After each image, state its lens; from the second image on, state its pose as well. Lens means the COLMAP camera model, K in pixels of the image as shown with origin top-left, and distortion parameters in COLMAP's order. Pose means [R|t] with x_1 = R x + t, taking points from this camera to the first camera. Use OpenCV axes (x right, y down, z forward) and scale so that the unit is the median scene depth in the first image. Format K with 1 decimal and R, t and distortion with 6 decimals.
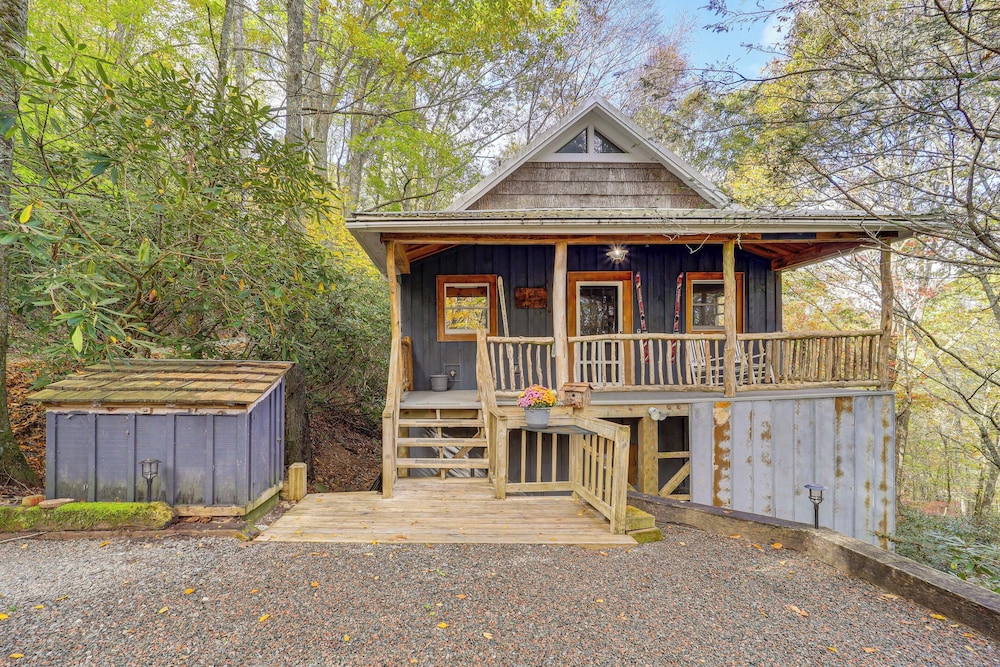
lens RADIAL K [[405.6, 0, 514.8], [0, 405.6, 366.3], [0, 0, 1]] dist [-0.004500, -0.000463]
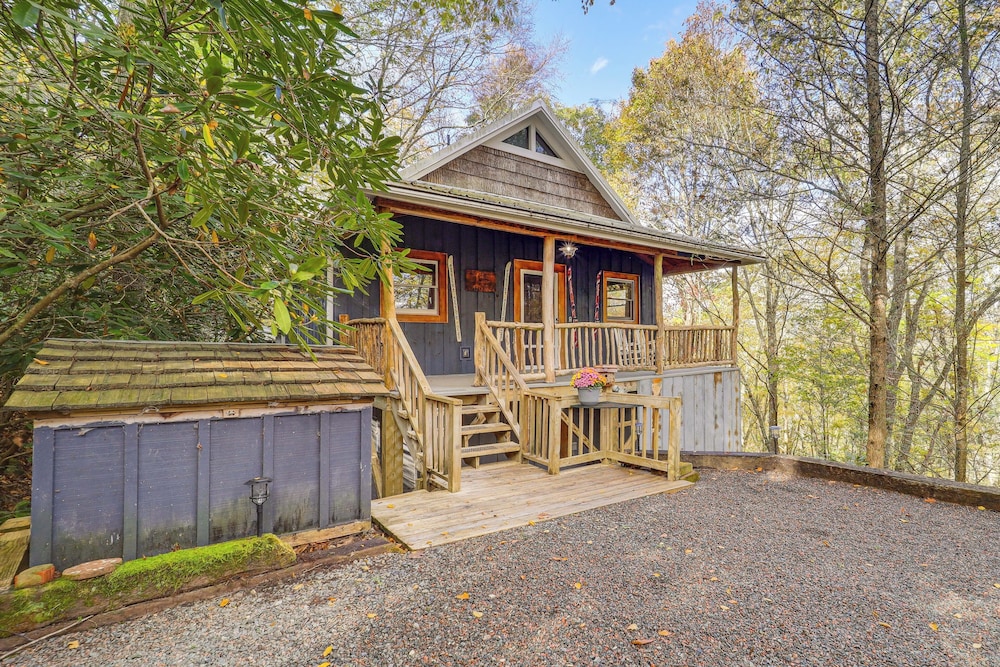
lens RADIAL K [[435.2, 0, 555.1], [0, 435.2, 338.4], [0, 0, 1]] dist [-0.003239, -0.001126]
pose [[0.841073, 0.015050, 0.540712, -0.499269], [-0.001947, 0.999691, -0.024797, -0.003678], [-0.540918, 0.019803, 0.840842, 0.016472]]
